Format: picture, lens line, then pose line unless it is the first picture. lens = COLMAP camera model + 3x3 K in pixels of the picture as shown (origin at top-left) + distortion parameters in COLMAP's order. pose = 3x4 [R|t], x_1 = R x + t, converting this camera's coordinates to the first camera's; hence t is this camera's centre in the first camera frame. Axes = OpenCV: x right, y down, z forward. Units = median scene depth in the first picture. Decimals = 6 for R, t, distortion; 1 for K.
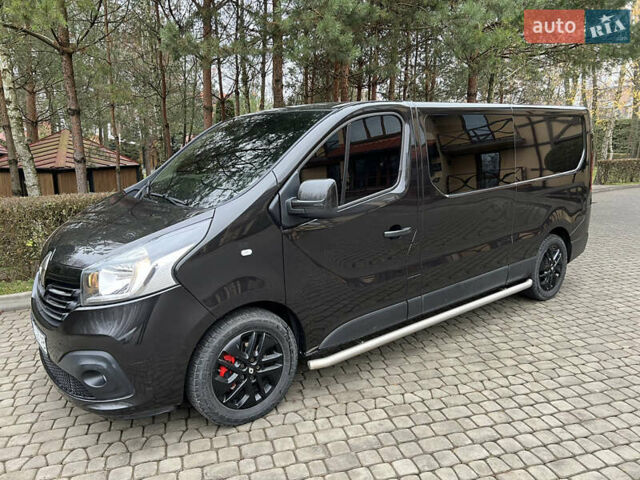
lens RADIAL K [[490.7, 0, 320.0], [0, 490.7, 240.0], [0, 0, 1]] dist [0.046515, -0.049382]
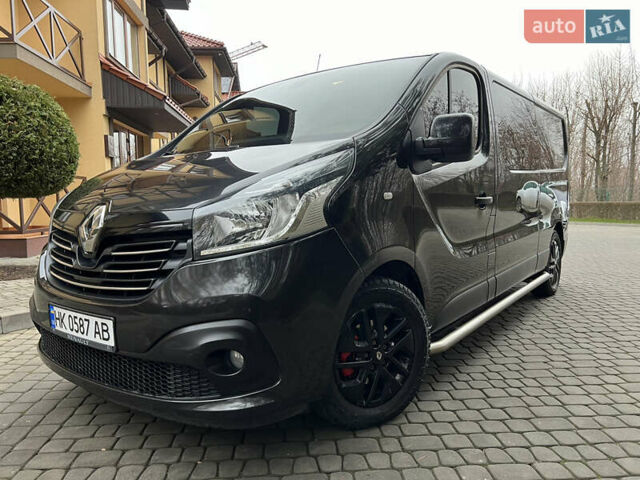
lens RADIAL K [[490.7, 0, 320.0], [0, 490.7, 240.0], [0, 0, 1]] dist [0.046515, -0.049382]
pose [[0.965666, -0.018261, 0.259143, -0.431577], [0.047947, 0.992918, -0.108701, 0.165741], [-0.255322, 0.117394, 0.959703, 0.261553]]
